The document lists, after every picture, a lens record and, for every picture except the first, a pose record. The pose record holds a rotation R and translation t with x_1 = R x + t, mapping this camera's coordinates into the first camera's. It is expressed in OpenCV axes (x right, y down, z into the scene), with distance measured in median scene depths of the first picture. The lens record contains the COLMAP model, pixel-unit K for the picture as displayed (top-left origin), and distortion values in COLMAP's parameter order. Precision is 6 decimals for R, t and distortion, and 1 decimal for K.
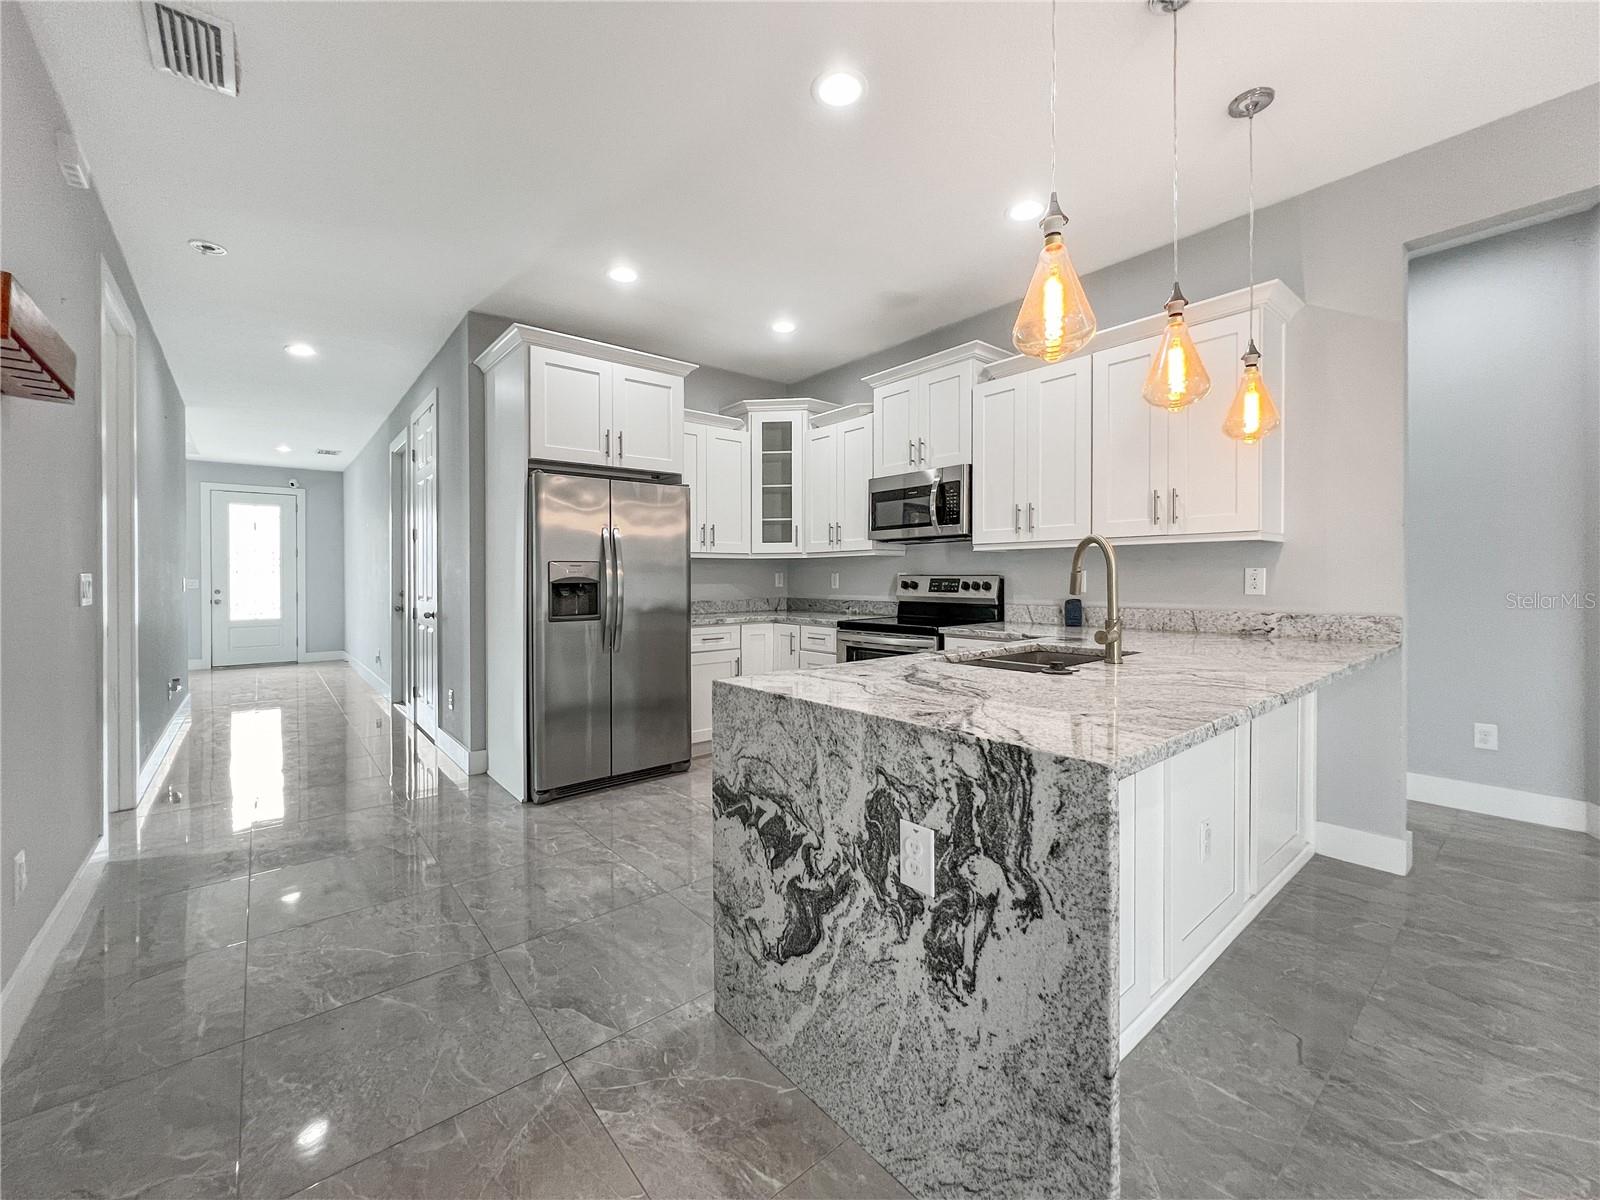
lens RADIAL K [[636.0, 0, 789.4], [0, 636.0, 629.8], [0, 0, 1]] dist [0.001562, 0.000080]
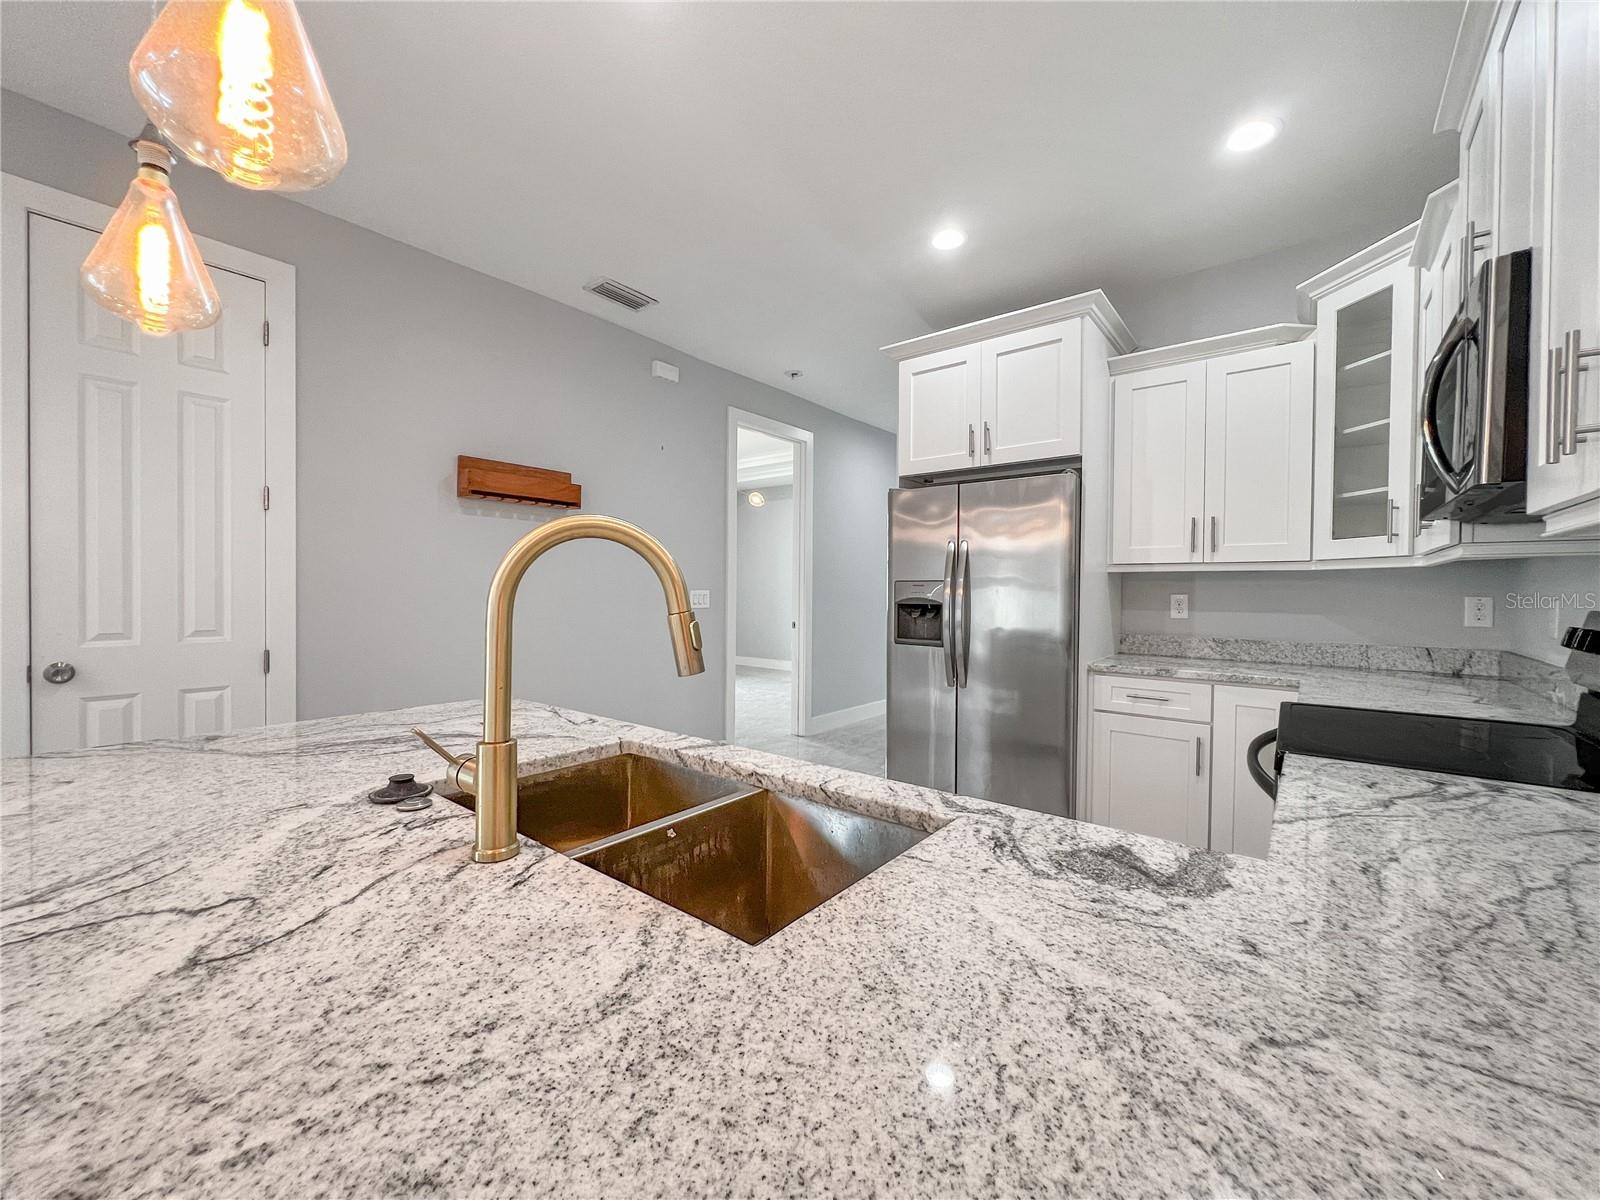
lens RADIAL K [[647.2, 0, 800.0], [0, 647.2, 600.0], [0, 0, 1]] dist [-0.002274, 0.000146]
pose [[0.209826, 0.024476, -0.977432, 0.489365], [-0.090291, 0.995900, 0.005555, -0.062434], [0.973561, 0.087087, 0.211176, 0.576323]]
